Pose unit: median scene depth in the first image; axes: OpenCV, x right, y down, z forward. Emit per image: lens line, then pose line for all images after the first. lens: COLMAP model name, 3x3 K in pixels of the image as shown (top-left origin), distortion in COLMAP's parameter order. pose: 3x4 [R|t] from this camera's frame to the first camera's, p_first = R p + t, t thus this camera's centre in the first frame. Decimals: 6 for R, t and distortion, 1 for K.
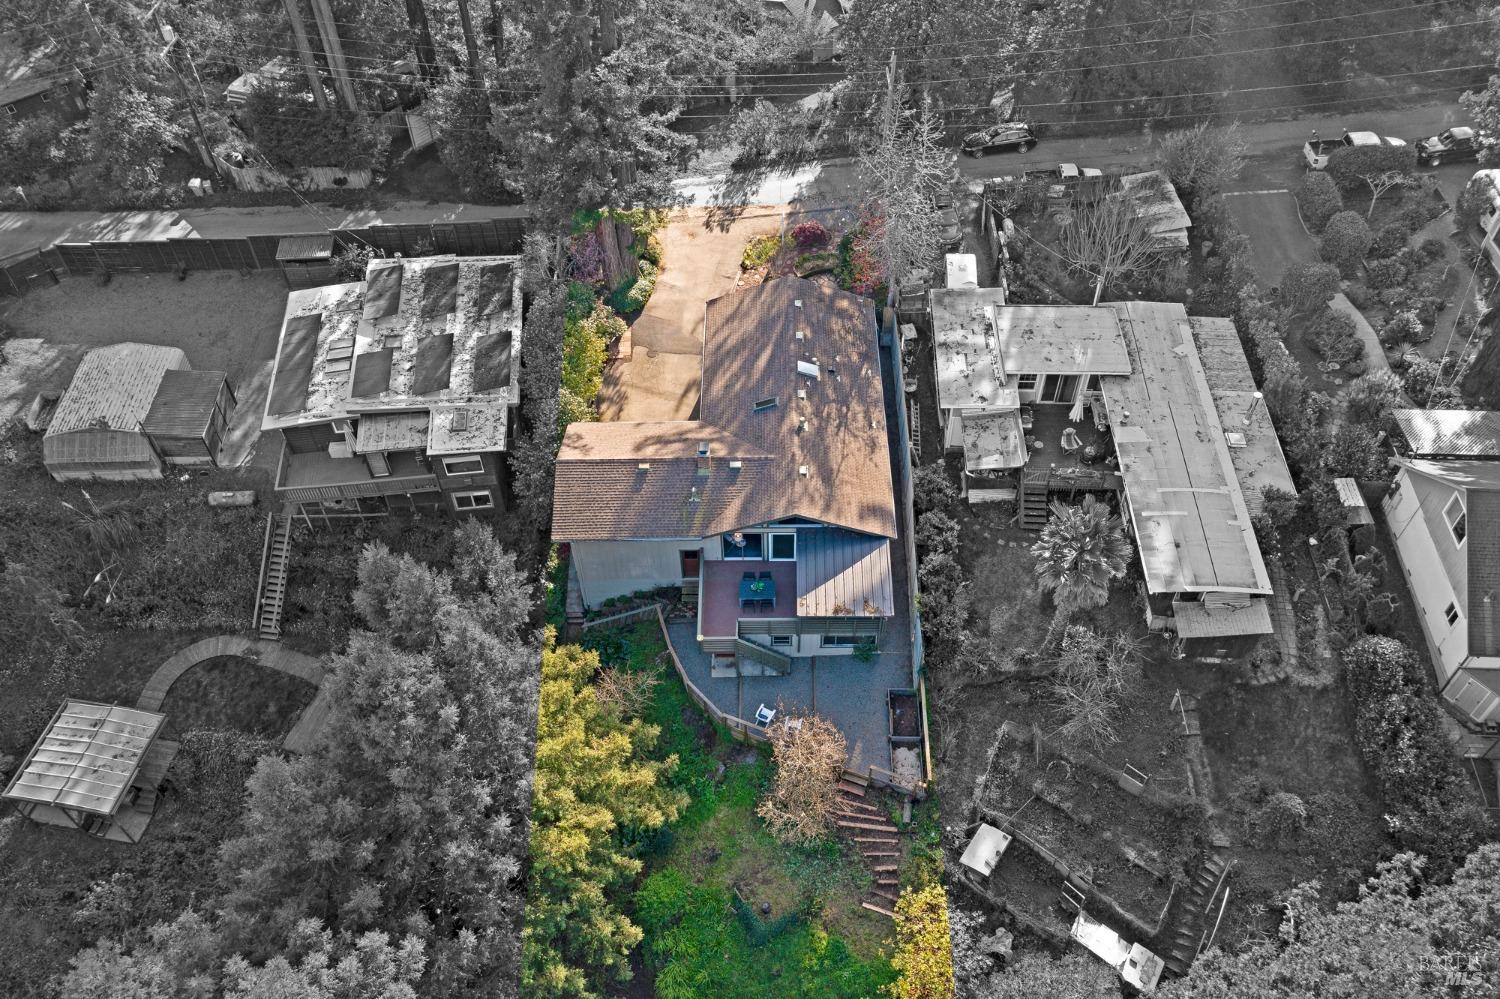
lens RADIAL K [[1185.0, 0, 750.0], [0, 1185.0, 499.5], [0, 0, 1]] dist [-0.000958, -0.003626]
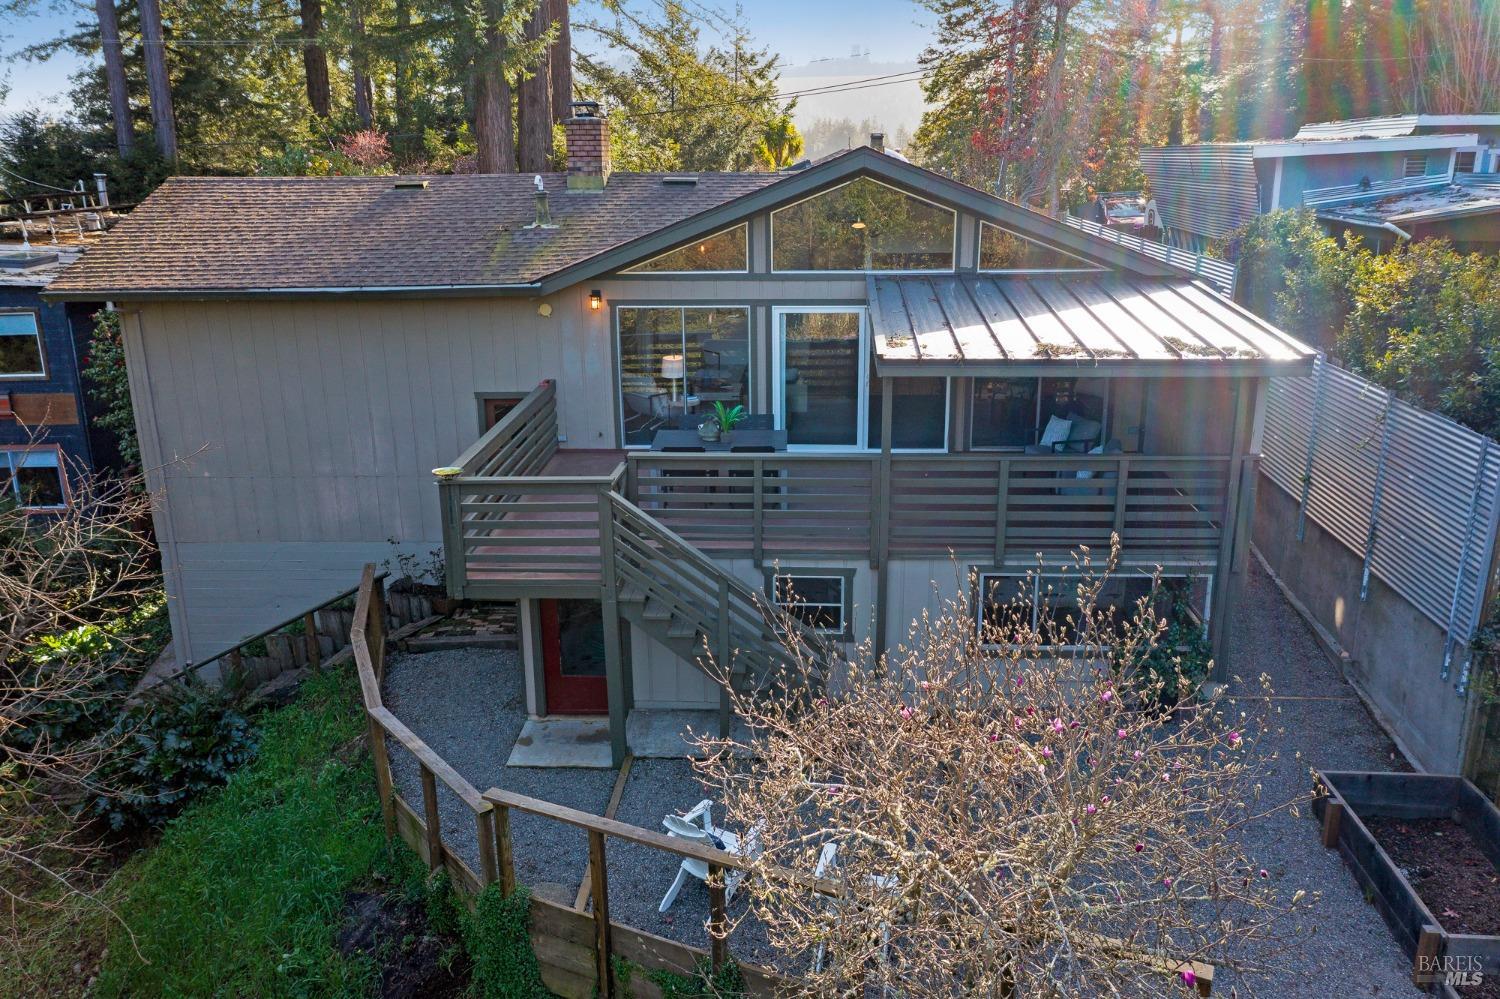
lens RADIAL K [[1185.0, 0, 750.0], [0, 1185.0, 499.5], [0, 0, 1]] dist [-0.000958, -0.003626]
pose [[0.998492, 0.018093, -0.051835, 0.027651], [-0.043111, 0.842980, -0.536215, 0.238280], [0.033994, 0.537641, 0.842488, 0.806012]]
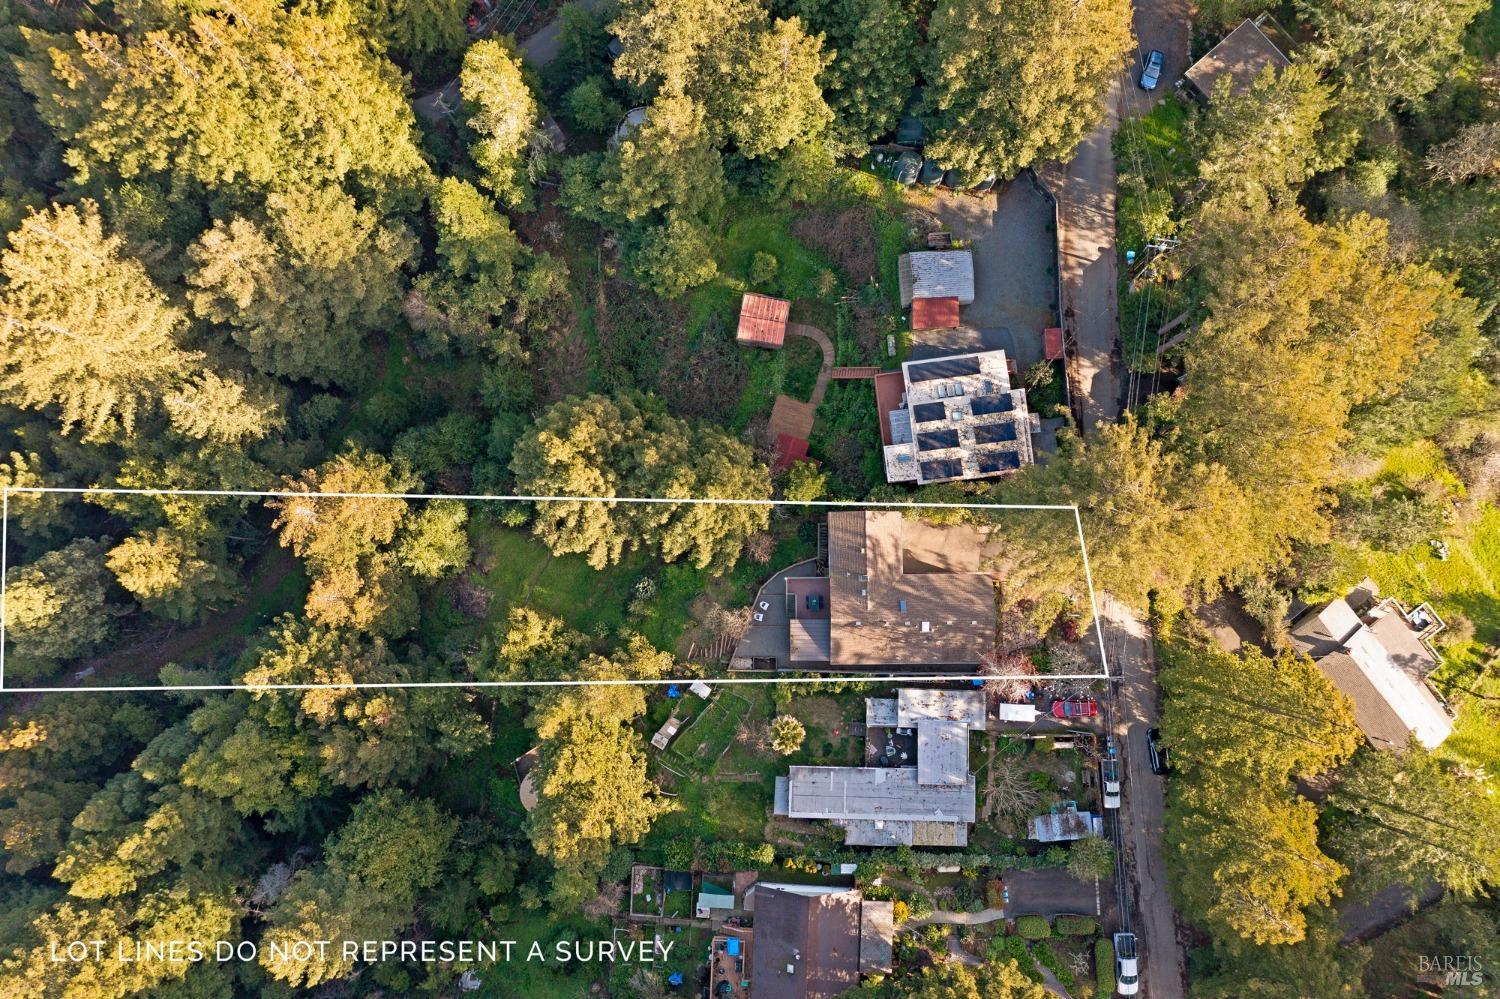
lens RADIAL K [[1185.0, 0, 750.0], [0, 1185.0, 499.5], [0, 0, 1]] dist [-0.000958, -0.003626]
pose [[0.013818, 0.996345, -0.084291, 0.000519], [-0.754768, 0.065686, 0.652695, -1.422370], [0.655846, 0.054602, 0.752917, -0.868045]]
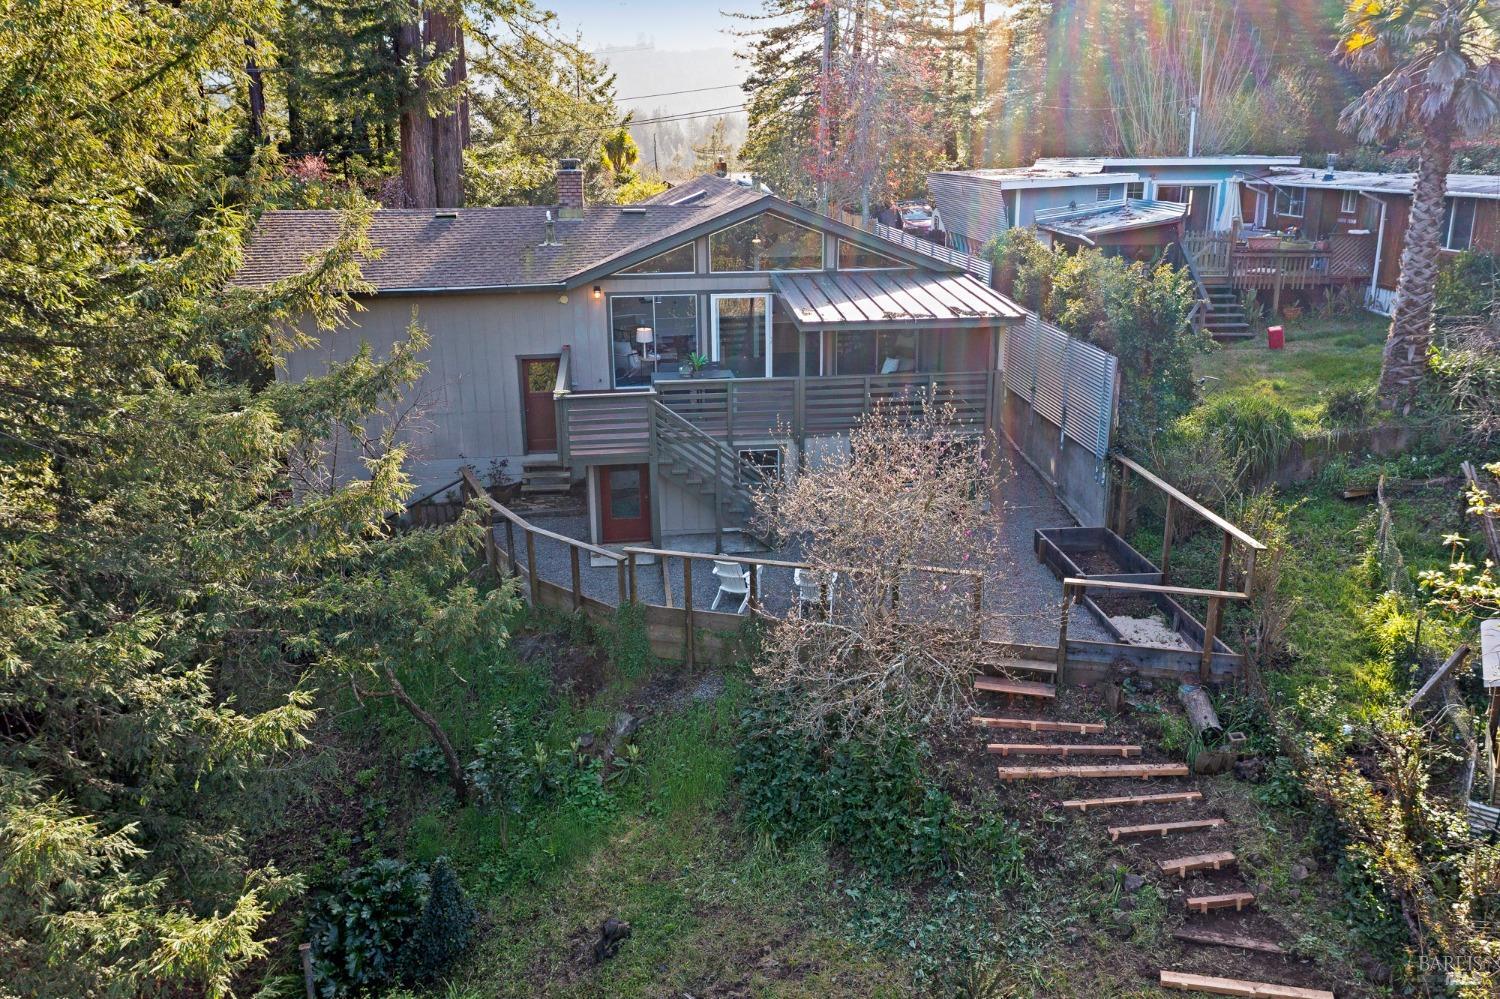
lens RADIAL K [[1185.0, 0, 750.0], [0, 1185.0, 499.5], [0, 0, 1]] dist [-0.000958, -0.003626]
pose [[0.993376, -0.029429, 0.111080, -0.023830], [0.083767, 0.847178, -0.524665, 0.357883], [-0.078664, 0.530494, 0.844031, 0.672160]]
